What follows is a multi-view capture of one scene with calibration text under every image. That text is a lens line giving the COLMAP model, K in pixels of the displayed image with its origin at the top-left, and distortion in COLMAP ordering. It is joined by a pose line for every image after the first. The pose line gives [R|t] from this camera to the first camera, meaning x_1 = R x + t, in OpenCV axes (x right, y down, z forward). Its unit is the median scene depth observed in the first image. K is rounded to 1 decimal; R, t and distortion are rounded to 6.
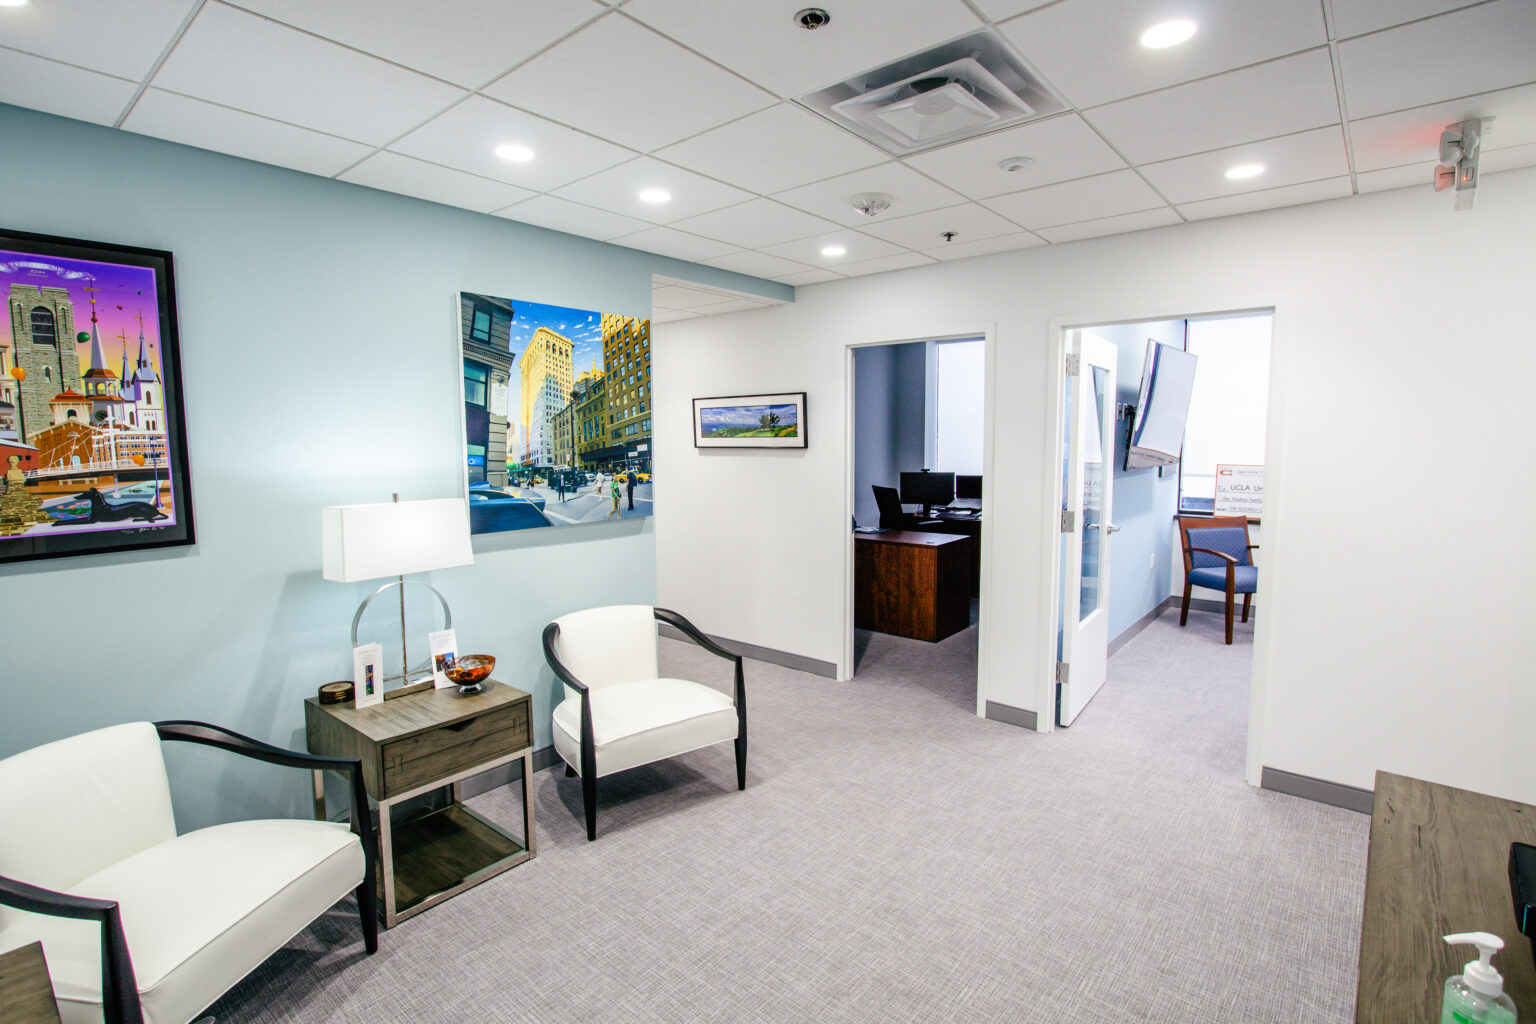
lens RADIAL K [[743.6, 0, 769.7], [0, 743.6, 505.3], [0, 0, 1]] dist [-0.011992, 0.000097]
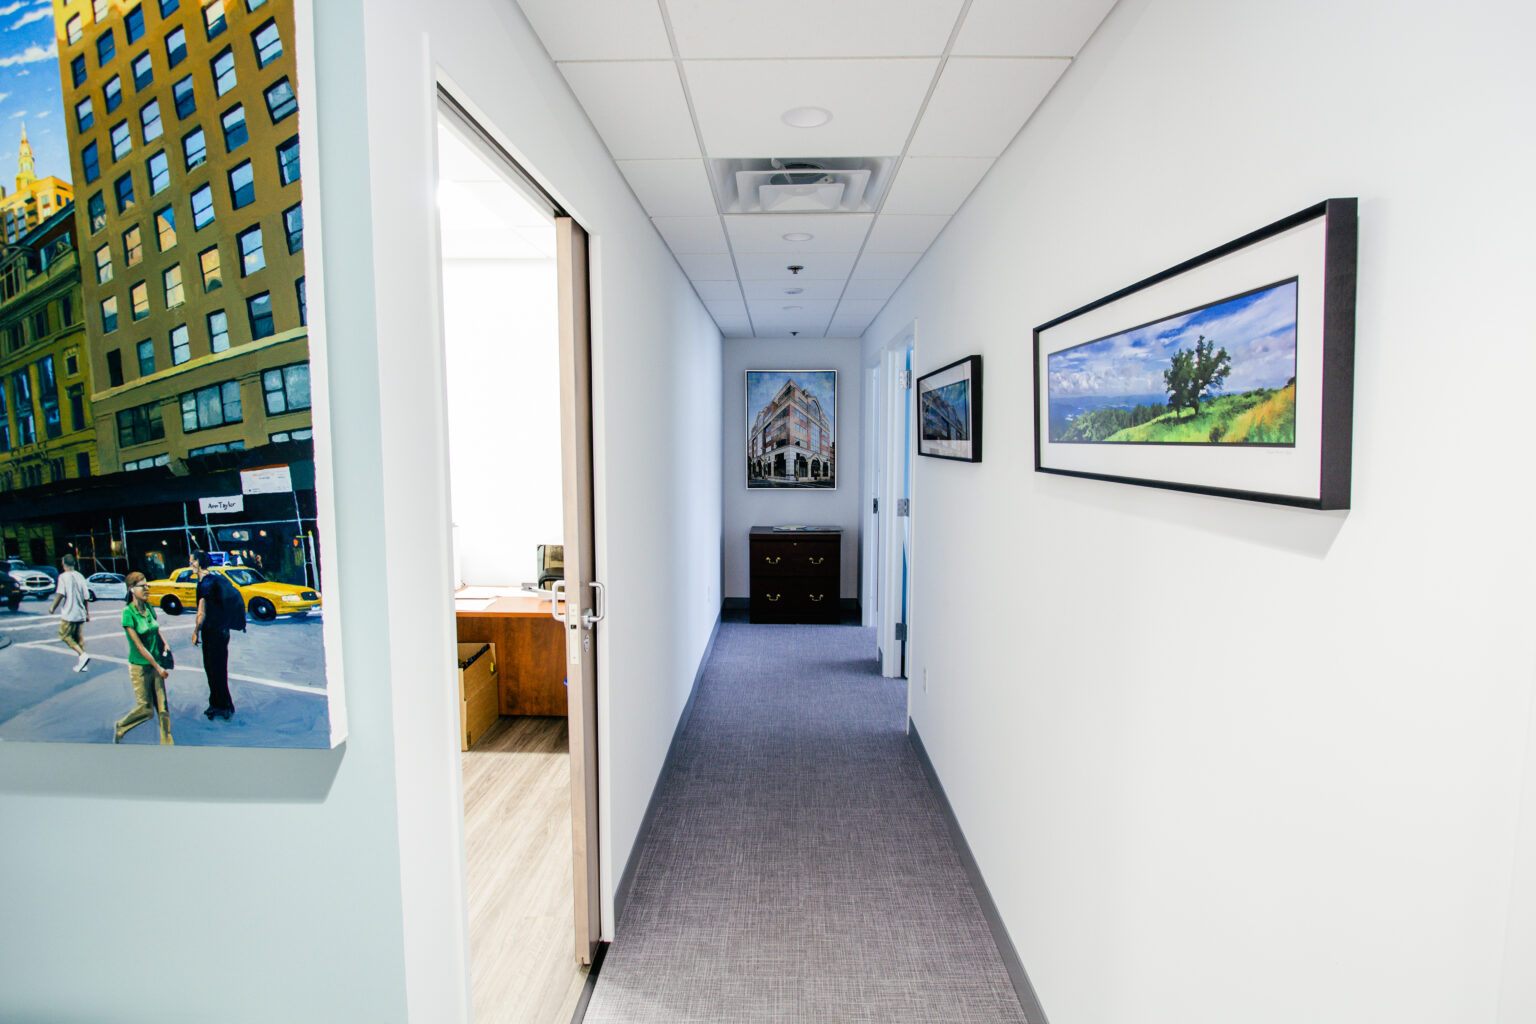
lens RADIAL K [[743.6, 0, 772.3], [0, 743.6, 501.4], [0, 0, 1]] dist [-0.011992, 0.000097]
pose [[0.636174, 0.078468, -0.767545, 0.129471], [-0.080252, 0.996149, 0.035323, -0.094712], [0.767360, 0.039126, 0.640021, 0.990826]]
